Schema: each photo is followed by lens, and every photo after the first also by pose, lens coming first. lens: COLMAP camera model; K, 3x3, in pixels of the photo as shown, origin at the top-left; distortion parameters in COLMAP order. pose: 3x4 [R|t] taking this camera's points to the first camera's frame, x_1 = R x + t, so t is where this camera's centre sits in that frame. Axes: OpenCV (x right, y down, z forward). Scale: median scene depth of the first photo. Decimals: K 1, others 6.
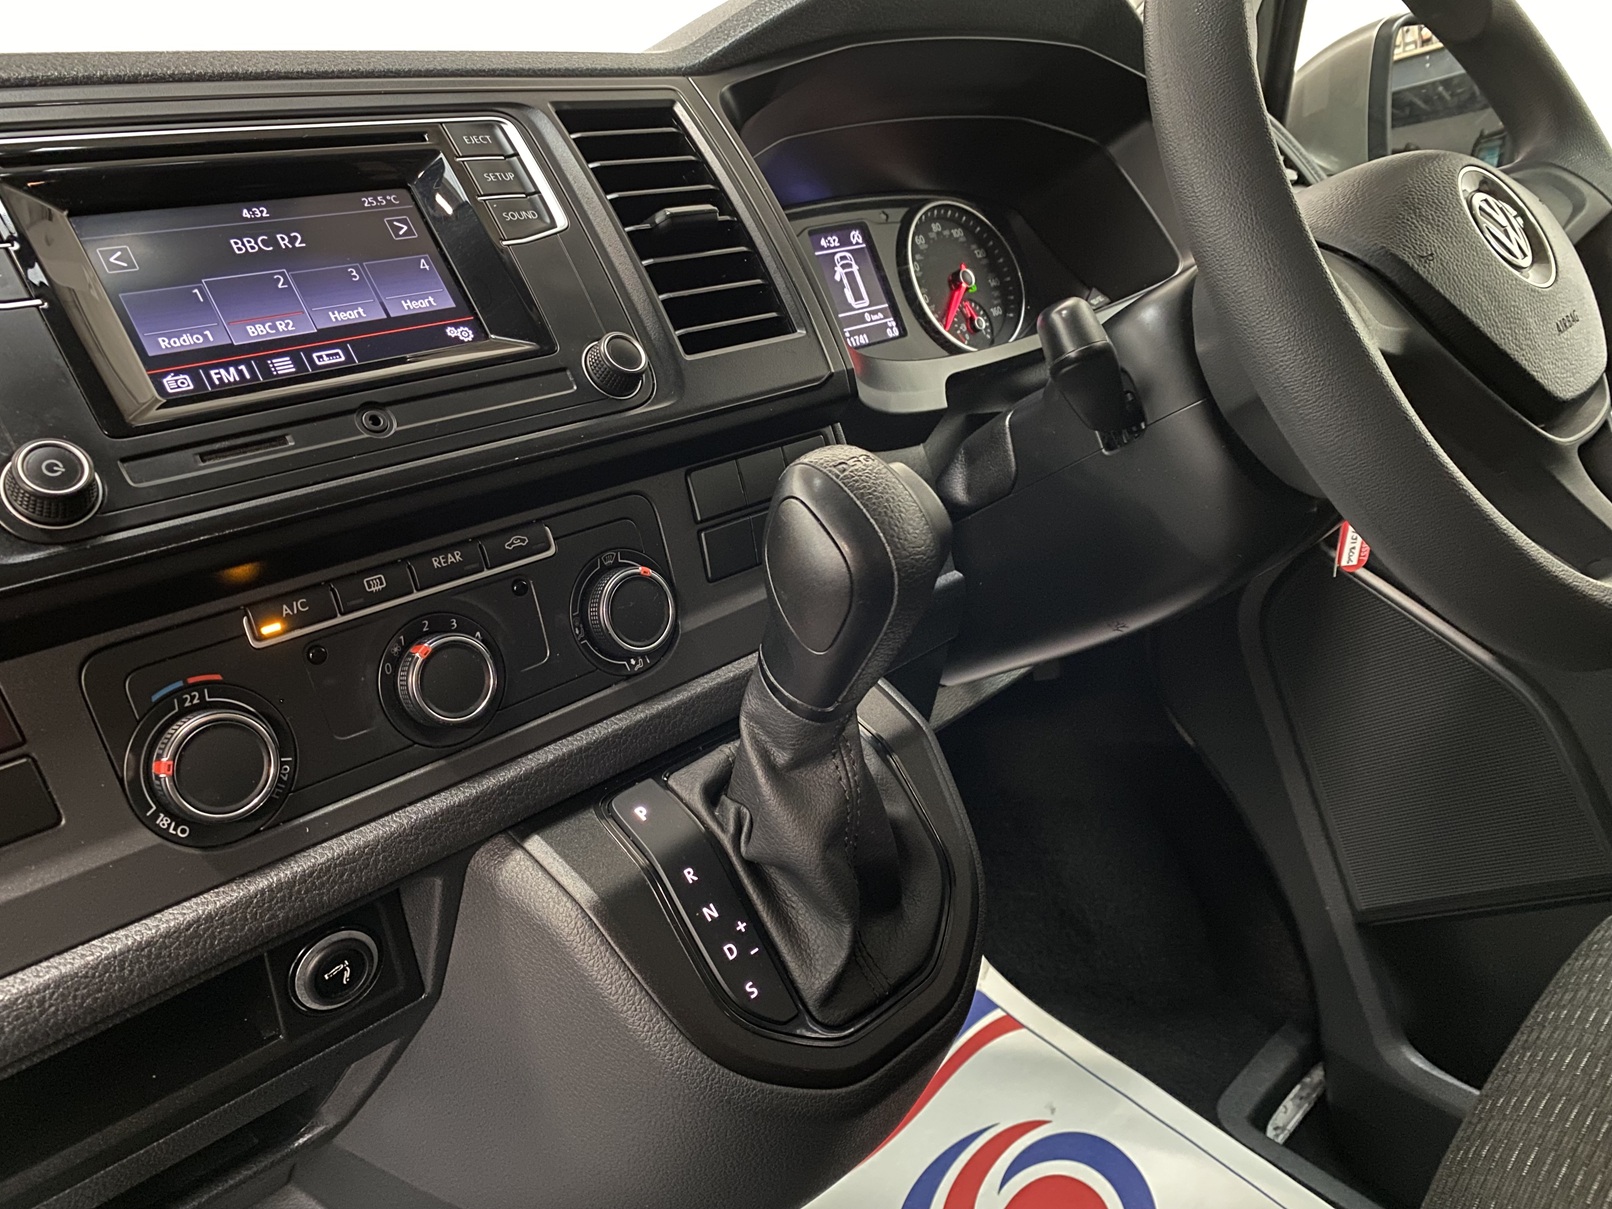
lens RADIAL K [[1266.5, 0, 801.6], [0, 1266.5, 607.5], [0, 0, 1]] dist [-0.001663, -0.001118]
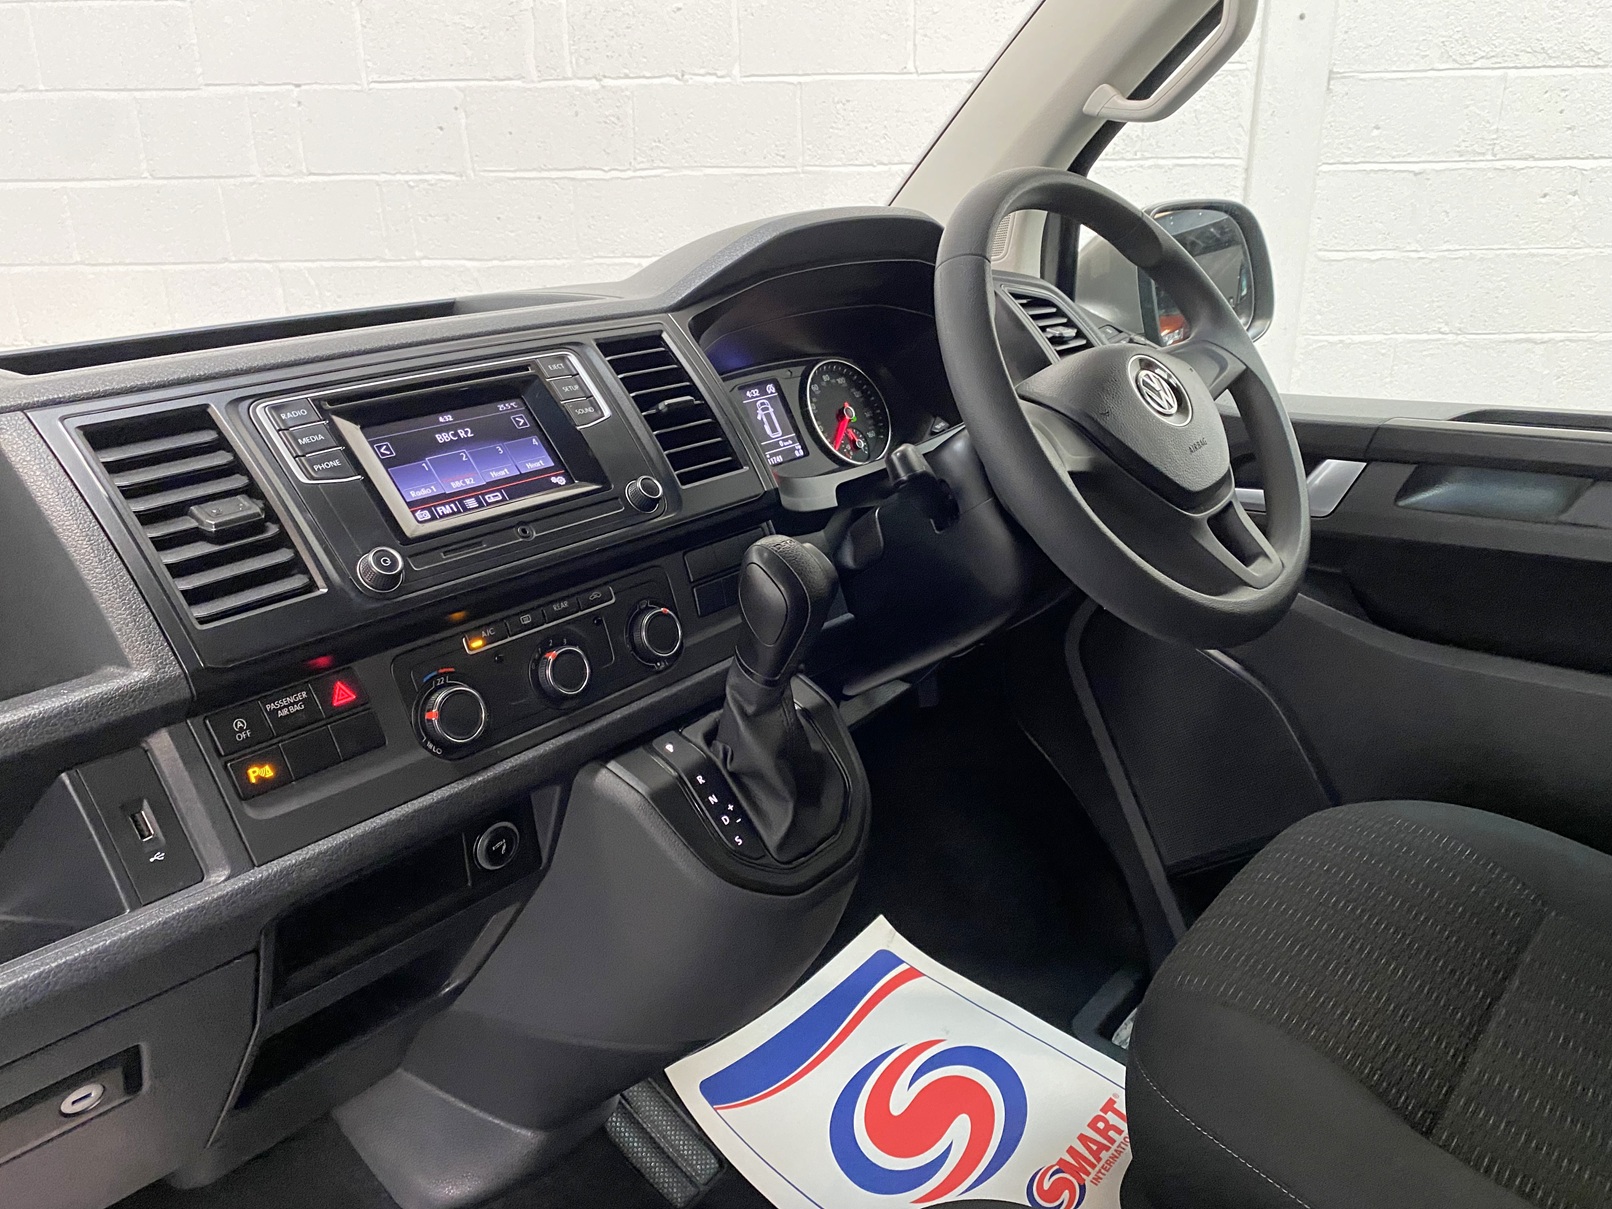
lens RADIAL K [[1248.4, 0, 794.4], [0, 1248.4, 597.1], [0, 0, 1]] dist [0.023437, 0.001029]
pose [[0.997112, -0.040480, 0.064265, -0.054282], [0.045025, 0.996465, -0.070926, 0.079698], [-0.061167, 0.073614, 0.995409, -0.694885]]
